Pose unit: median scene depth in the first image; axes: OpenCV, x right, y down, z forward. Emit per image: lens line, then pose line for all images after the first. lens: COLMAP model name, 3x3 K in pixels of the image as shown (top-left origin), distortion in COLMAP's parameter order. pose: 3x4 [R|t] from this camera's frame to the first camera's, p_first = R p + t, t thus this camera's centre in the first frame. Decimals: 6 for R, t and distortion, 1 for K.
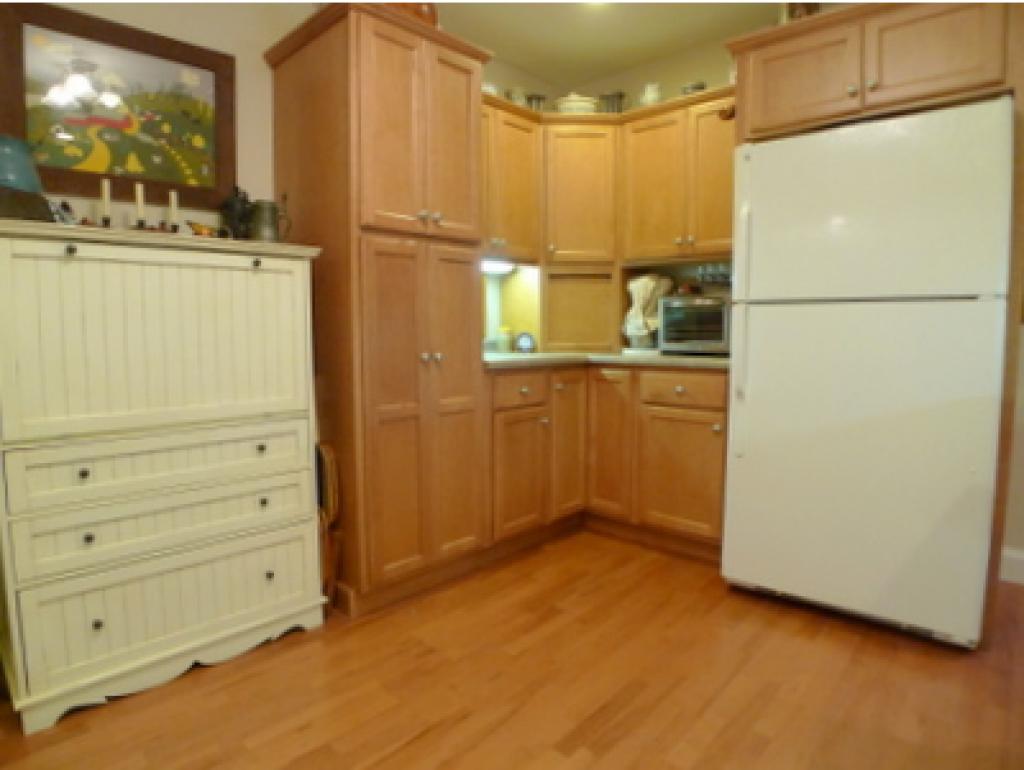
lens RADIAL K [[601.3, 0, 493.0], [0, 601.3, 379.9], [0, 0, 1]] dist [-0.064331, 0.002412]
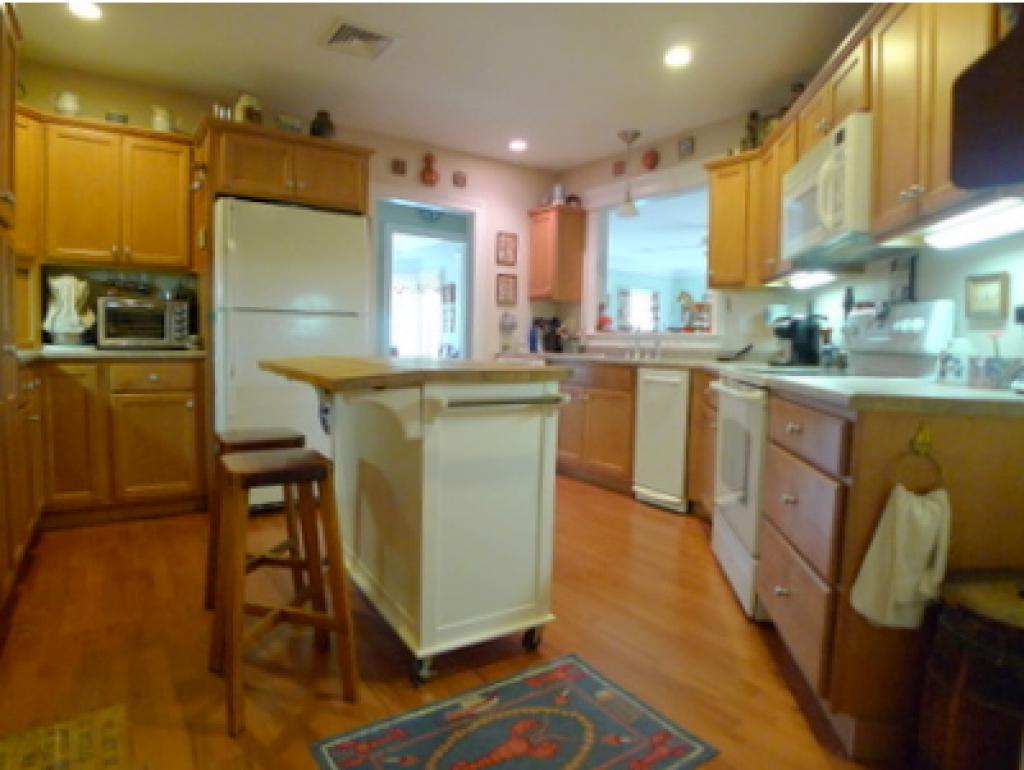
lens RADIAL K [[599.4, 0, 538.2], [0, 599.4, 384.4], [0, 0, 1]] dist [-0.064484, 0.001142]
pose [[0.138516, -0.063282, 0.988336, -0.714335], [0.064783, 0.996398, 0.054719, 0.015968], [-0.988239, 0.056448, 0.142116, 0.063159]]
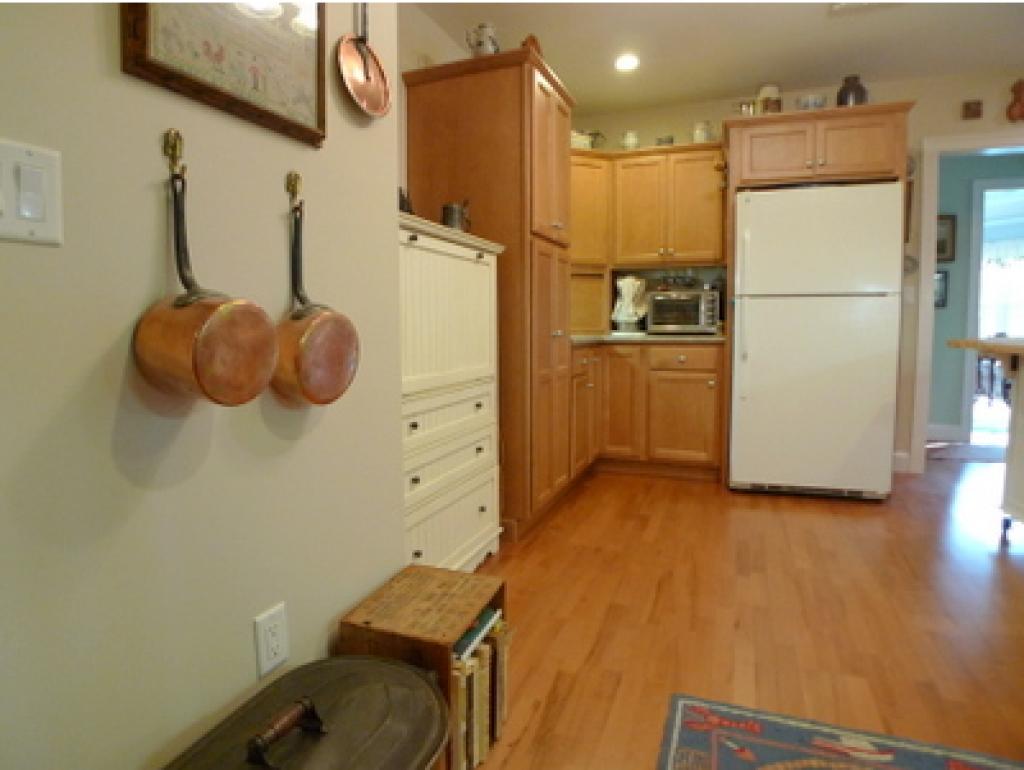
lens RADIAL K [[601.3, 0, 493.0], [0, 601.3, 379.9], [0, 0, 1]] dist [-0.064331, 0.002412]
pose [[0.922767, -0.037491, 0.383530, -0.612470], [0.037718, 0.999264, 0.006932, 0.038893], [-0.383507, 0.008070, 0.923503, -0.120717]]
